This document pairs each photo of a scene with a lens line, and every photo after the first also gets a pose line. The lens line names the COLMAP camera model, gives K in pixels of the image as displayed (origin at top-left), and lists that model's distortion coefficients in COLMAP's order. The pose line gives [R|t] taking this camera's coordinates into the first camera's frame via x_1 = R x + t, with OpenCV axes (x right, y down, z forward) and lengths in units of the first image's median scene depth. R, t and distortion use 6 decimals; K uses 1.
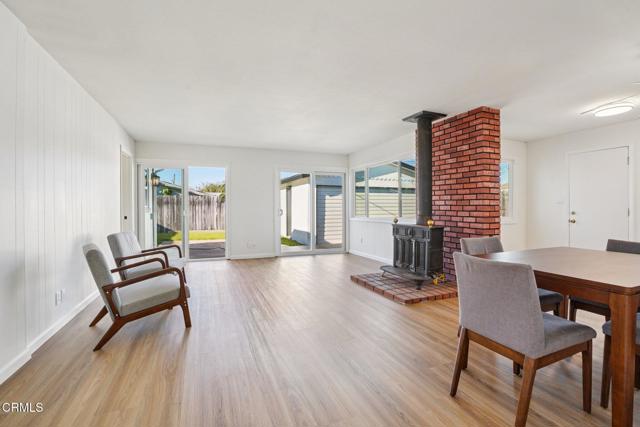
lens RADIAL K [[301.2, 0, 322.5], [0, 301.2, 212.2], [0, 0, 1]] dist [-0.030608, 0.009784]
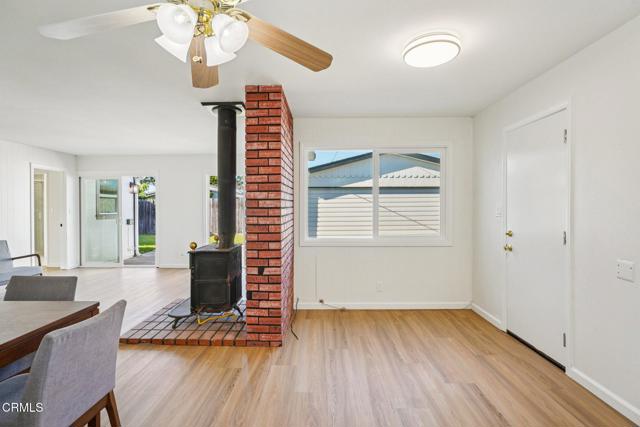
lens RADIAL K [[329.6, 0, 318.5], [0, 329.6, 212.8], [0, 0, 1]] dist [-0.005149, 0.001058]
pose [[0.911729, 0.006828, -0.410736, 0.665567], [-0.003708, 0.999958, 0.008392, -0.038088], [0.410776, -0.006128, 0.911716, 0.229462]]
